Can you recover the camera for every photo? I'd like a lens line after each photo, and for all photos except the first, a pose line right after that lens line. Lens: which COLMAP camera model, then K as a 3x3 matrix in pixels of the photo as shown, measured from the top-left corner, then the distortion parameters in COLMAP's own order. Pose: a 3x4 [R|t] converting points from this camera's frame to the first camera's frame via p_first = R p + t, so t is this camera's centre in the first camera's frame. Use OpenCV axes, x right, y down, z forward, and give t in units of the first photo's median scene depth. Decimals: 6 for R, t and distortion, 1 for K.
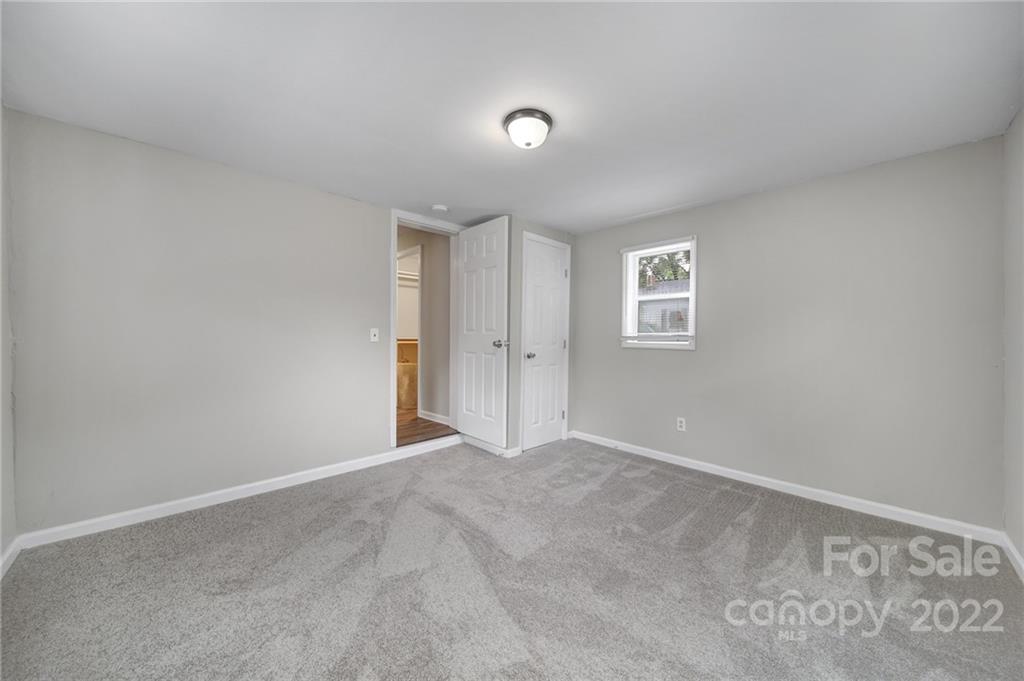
lens RADIAL K [[357.1, 0, 512.6], [0, 357.1, 338.6], [0, 0, 1]] dist [-0.004487, -0.000050]
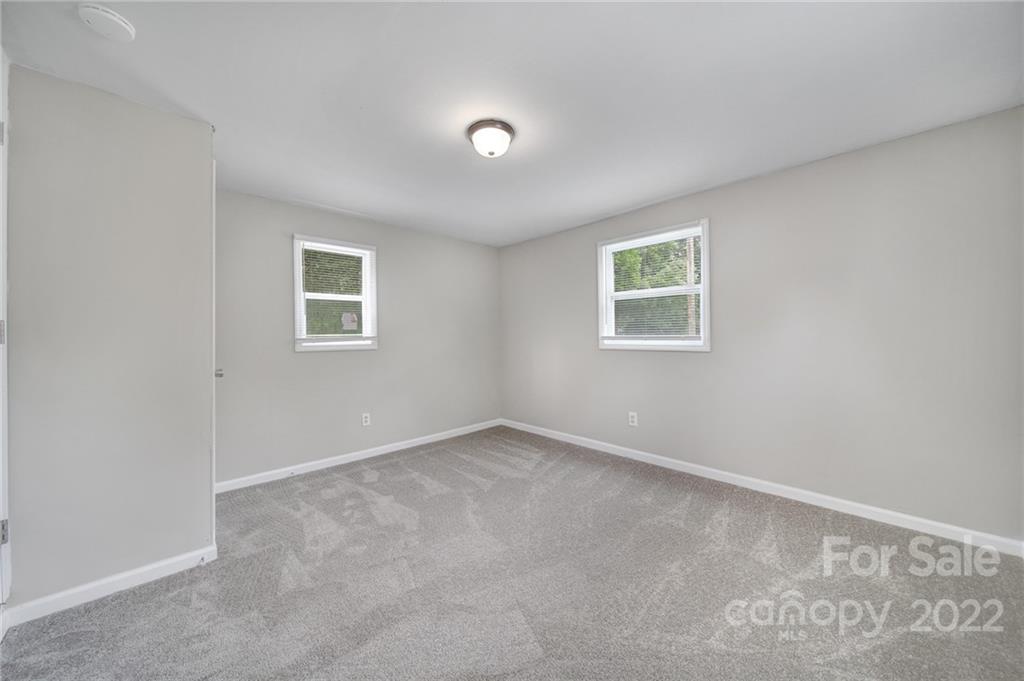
lens RADIAL K [[357.1, 0, 512.6], [0, 357.1, 335.3], [0, 0, 1]] dist [-0.004487, -0.000050]
pose [[0.002757, -0.010556, 0.999940, -0.612582], [0.015153, 0.999830, 0.010513, -0.017038], [-0.999881, 0.015123, 0.002916, 0.568570]]
